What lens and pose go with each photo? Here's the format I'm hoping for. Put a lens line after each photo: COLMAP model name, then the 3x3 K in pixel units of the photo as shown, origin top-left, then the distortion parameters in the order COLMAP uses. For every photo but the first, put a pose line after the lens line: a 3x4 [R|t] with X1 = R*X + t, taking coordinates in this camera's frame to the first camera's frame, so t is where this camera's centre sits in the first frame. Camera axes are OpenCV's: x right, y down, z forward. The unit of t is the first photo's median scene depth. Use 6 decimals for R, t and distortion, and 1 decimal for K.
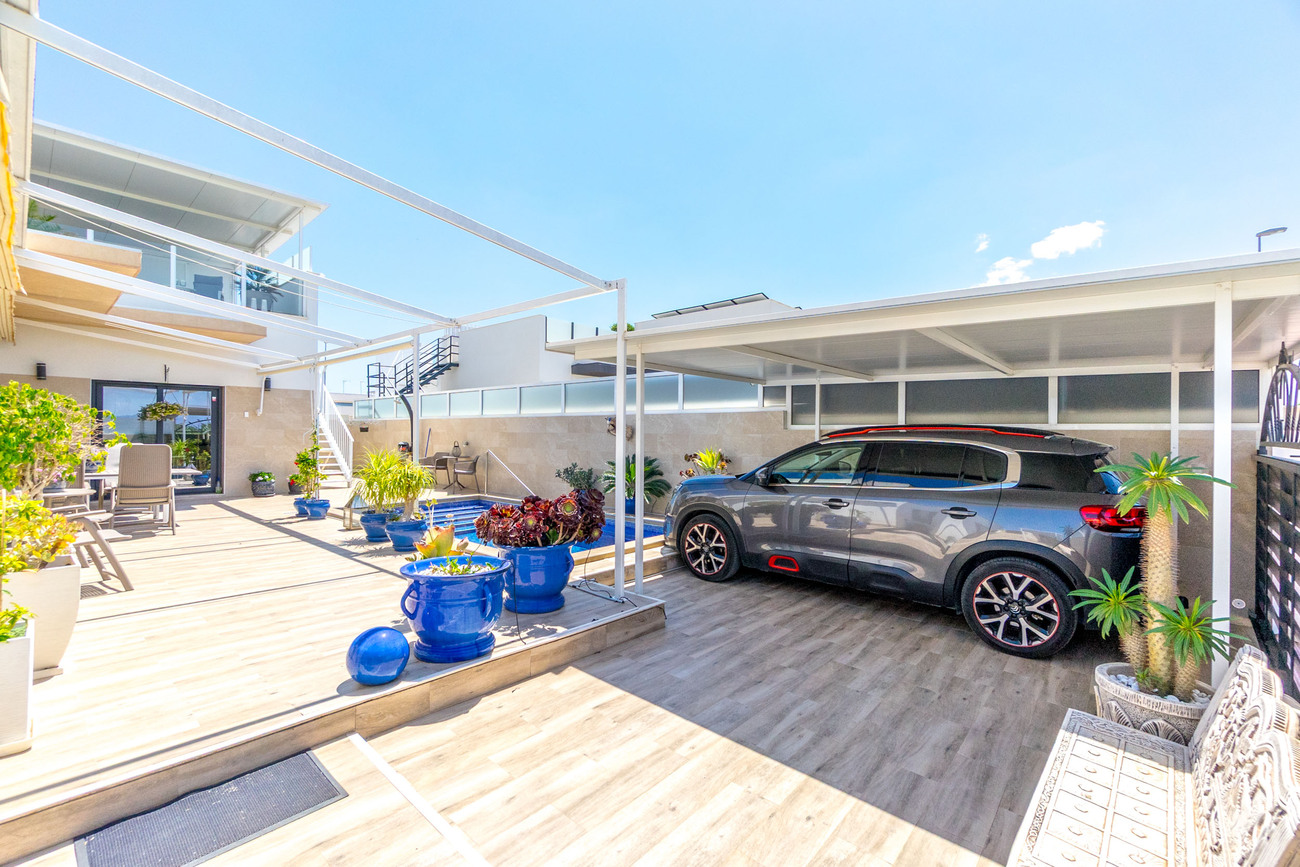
lens RADIAL K [[560.1, 0, 647.7], [0, 560.1, 430.3], [0, 0, 1]] dist [-0.000300, 0.000088]
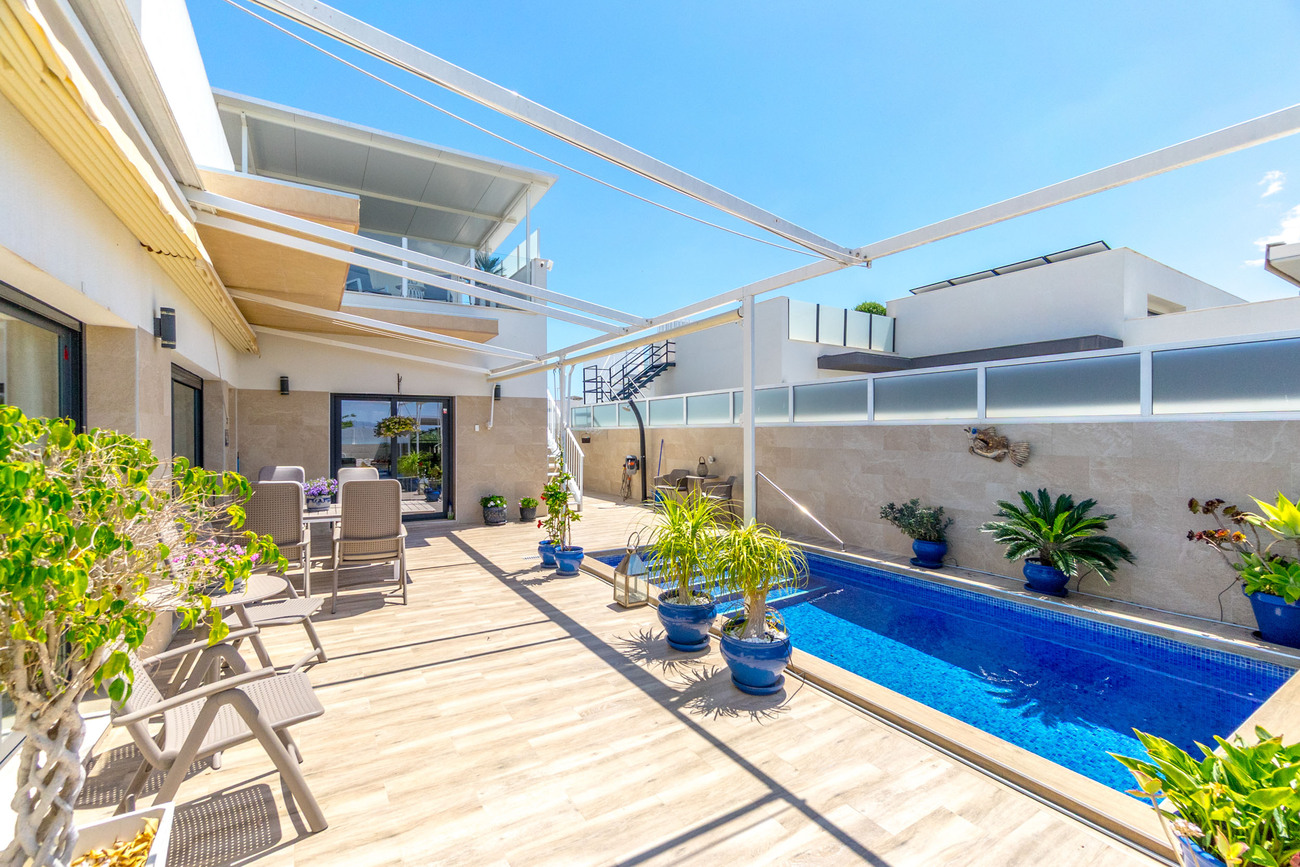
lens RADIAL K [[560.1, 0, 647.7], [0, 560.1, 430.3], [0, 0, 1]] dist [-0.000300, 0.000088]
pose [[0.954543, -0.009737, -0.297915, -0.202852], [0.009584, 0.999952, -0.001976, -0.020180], [0.297920, -0.000969, 0.954590, 0.248215]]
